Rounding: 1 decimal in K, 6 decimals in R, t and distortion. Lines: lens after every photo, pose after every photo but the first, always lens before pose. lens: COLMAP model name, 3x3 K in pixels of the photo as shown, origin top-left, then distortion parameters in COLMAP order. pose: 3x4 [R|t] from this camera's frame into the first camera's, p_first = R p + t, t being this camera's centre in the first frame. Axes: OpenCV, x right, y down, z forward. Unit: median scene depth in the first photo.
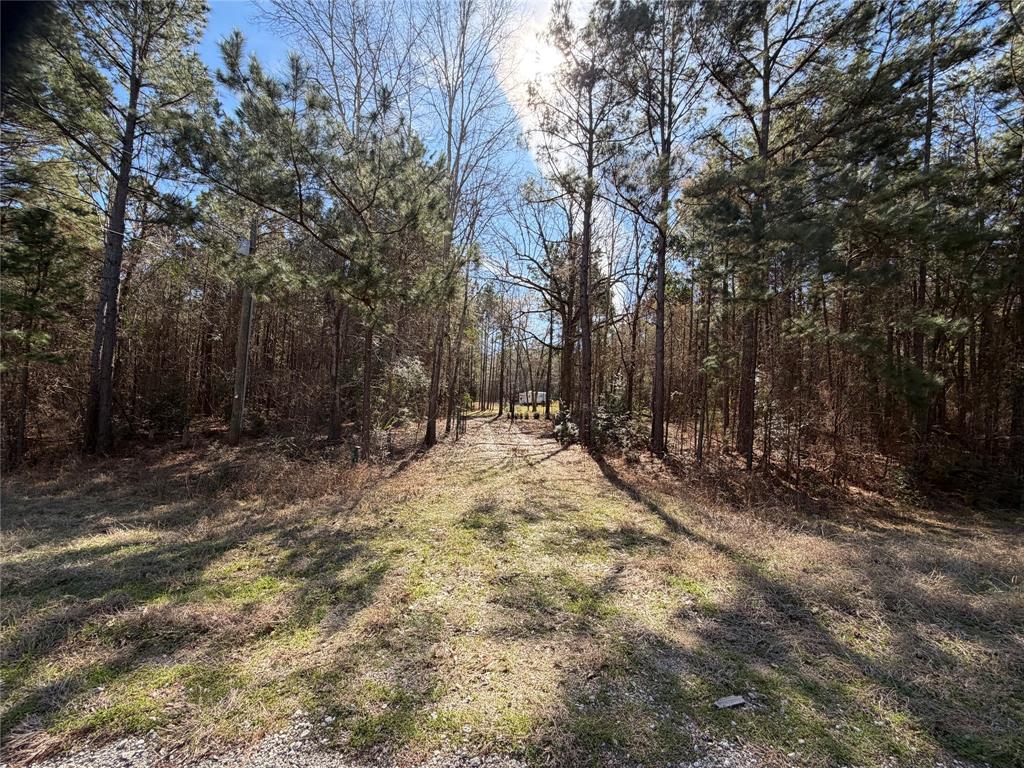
lens RADIAL K [[411.8, 0, 512.0], [0, 411.8, 384.4], [0, 0, 1]] dist [0.008173, 0.000155]
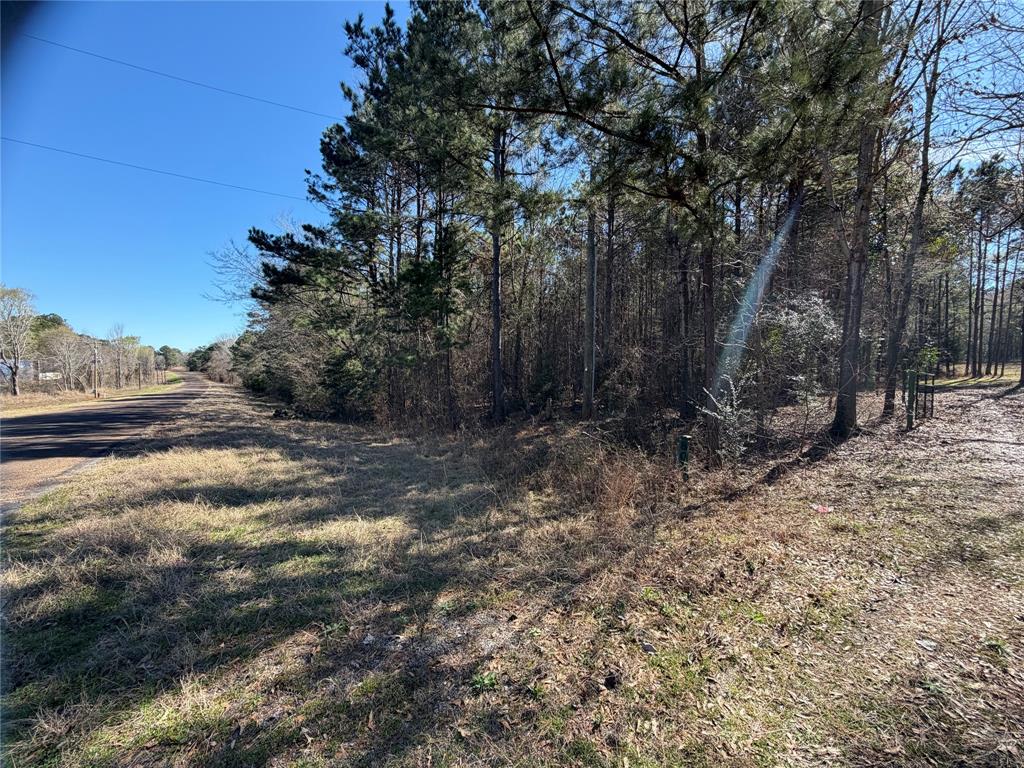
lens RADIAL K [[411.8, 0, 512.3], [0, 411.8, 384.0], [0, 0, 1]] dist [0.008173, 0.000155]
pose [[0.613769, -0.020026, -0.789232, -0.018739], [0.071031, 0.997025, 0.029941, 0.018208], [0.786284, -0.074437, 0.613365, 0.236415]]
